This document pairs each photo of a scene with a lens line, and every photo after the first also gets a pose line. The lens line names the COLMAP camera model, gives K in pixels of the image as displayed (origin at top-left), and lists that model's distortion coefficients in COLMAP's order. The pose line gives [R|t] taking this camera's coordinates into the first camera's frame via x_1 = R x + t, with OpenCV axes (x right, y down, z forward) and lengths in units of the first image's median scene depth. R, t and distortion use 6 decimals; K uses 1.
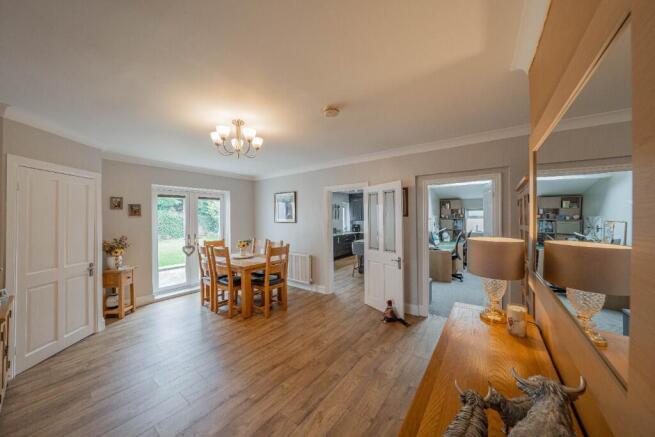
lens RADIAL K [[224.5, 0, 328.7], [0, 224.5, 218.6], [0, 0, 1]] dist [-0.023935, 0.004033]
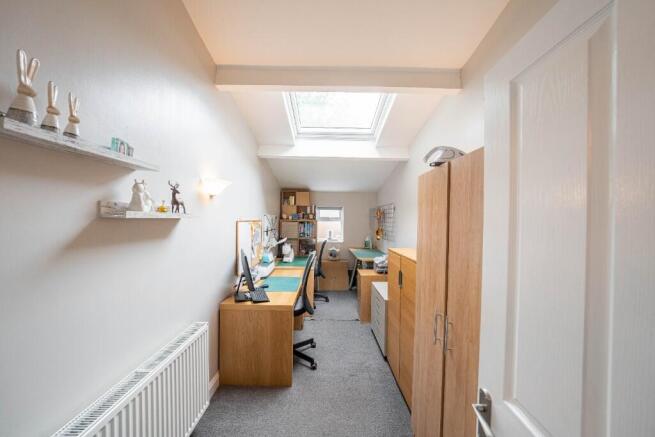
lens RADIAL K [[224.5, 0, 327.3], [0, 224.5, 220.6], [0, 0, 1]] dist [-0.023935, 0.004033]
pose [[0.809319, 0.013565, 0.587213, 0.253283], [-0.013924, 0.999895, -0.003908, 0.000992], [-0.587204, -0.005013, 0.809423, 0.447491]]
